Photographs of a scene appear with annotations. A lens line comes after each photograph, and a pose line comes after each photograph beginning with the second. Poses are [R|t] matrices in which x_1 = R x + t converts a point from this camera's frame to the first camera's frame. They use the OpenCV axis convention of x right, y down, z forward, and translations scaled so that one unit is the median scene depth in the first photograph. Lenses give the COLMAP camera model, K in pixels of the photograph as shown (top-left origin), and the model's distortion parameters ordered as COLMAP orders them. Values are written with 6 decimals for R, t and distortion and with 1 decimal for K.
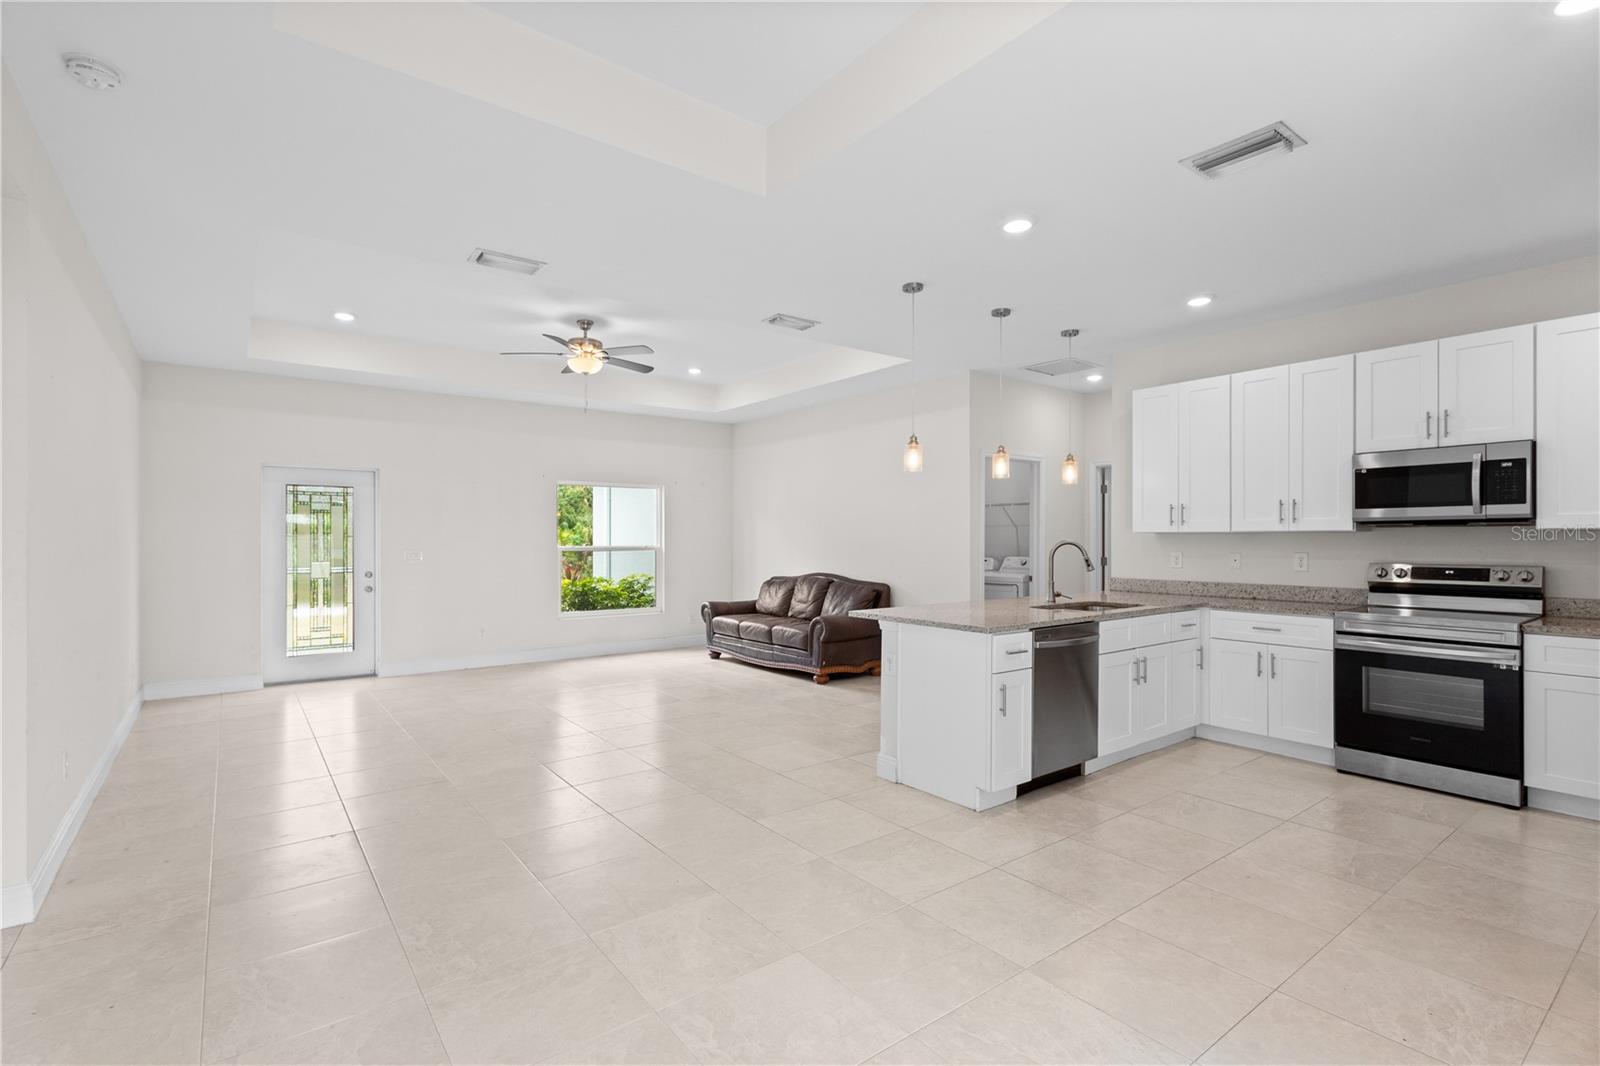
lens RADIAL K [[742.1, 0, 788.4], [0, 742.1, 540.0], [0, 0, 1]] dist [0.010164, -0.001259]
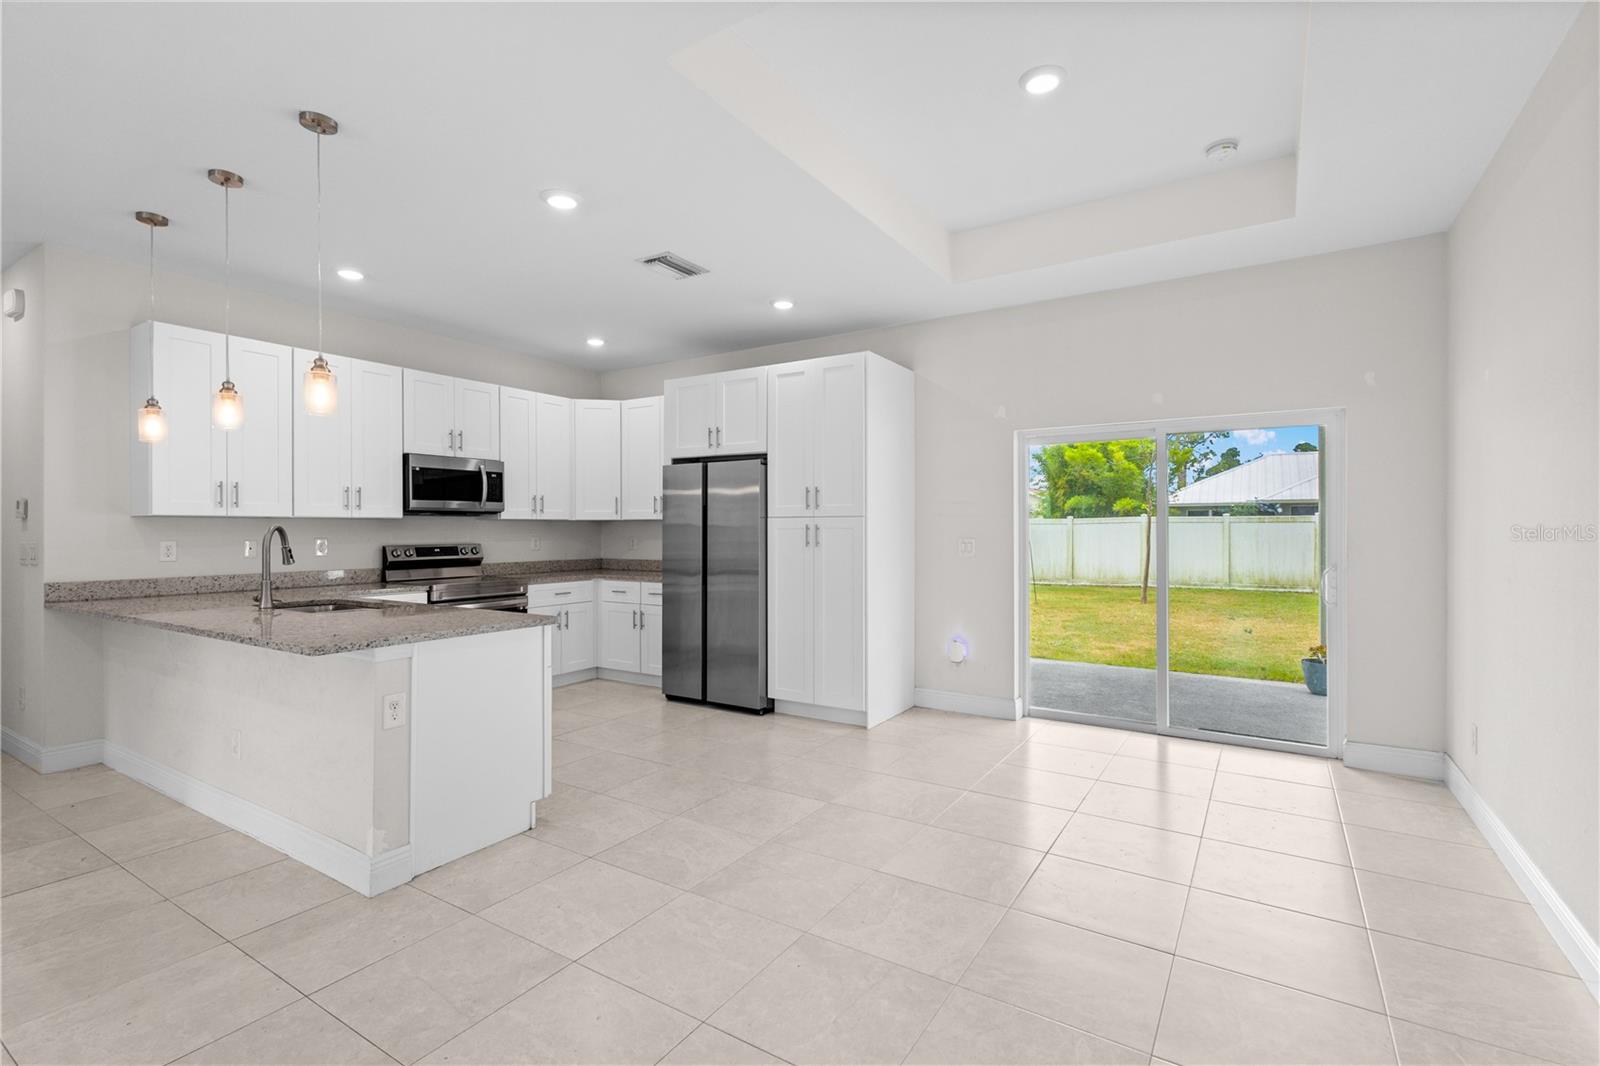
lens RADIAL K [[742.1, 0, 805.9], [0, 742.1, 529.0], [0, 0, 1]] dist [0.010164, -0.001259]
pose [[-0.361393, 0.001338, 0.932413, -0.578666], [0.003003, 0.999995, -0.000271, 0.007498], [-0.932409, 0.002702, -0.361395, 0.849068]]
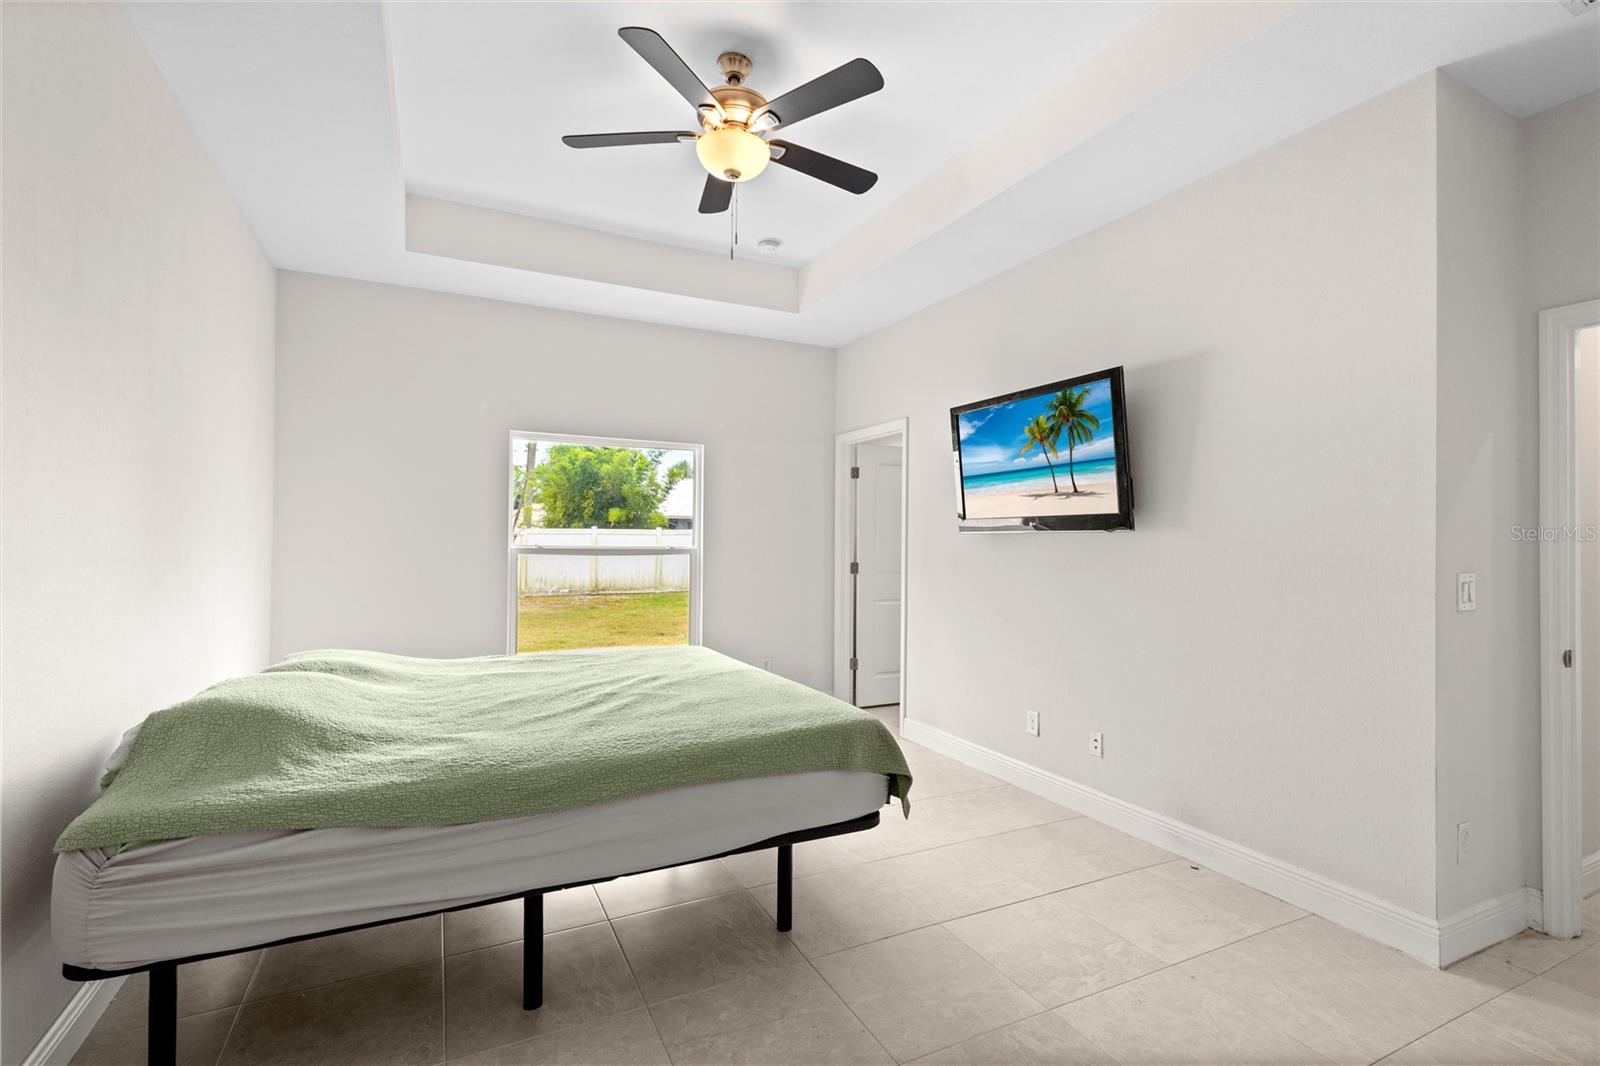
lens RADIAL K [[742.1, 0, 799.1], [0, 742.1, 530.1], [0, 0, 1]] dist [0.010164, -0.001259]
pose [[-0.984216, -0.004645, 0.176912, -0.220615], [-0.006602, 0.999923, -0.010473, 0.004160], [-0.176850, -0.011475, -0.984171, 1.133471]]
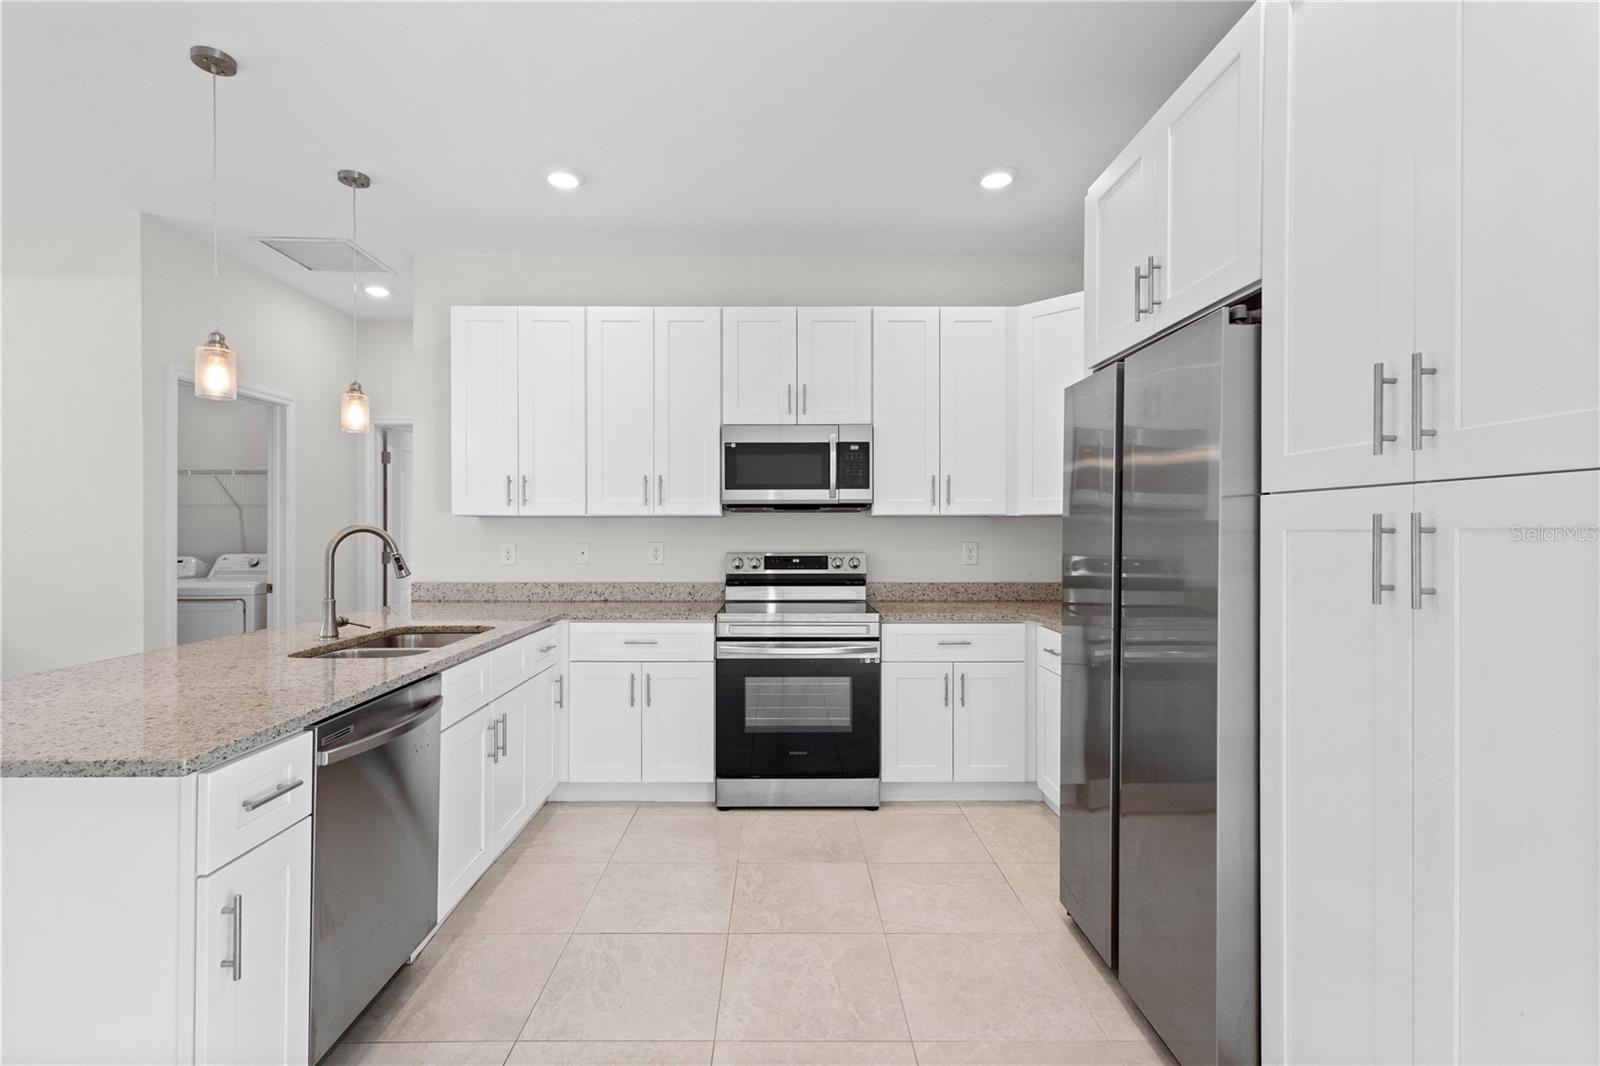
lens RADIAL K [[742.1, 0, 787.8], [0, 742.1, 534.8], [0, 0, 1]] dist [0.010164, -0.001259]
pose [[0.588636, -0.002426, 0.808394, 0.121491], [-0.000220, 0.999995, 0.003161, 0.007215], [-0.808398, -0.002038, 0.588633, 0.449833]]
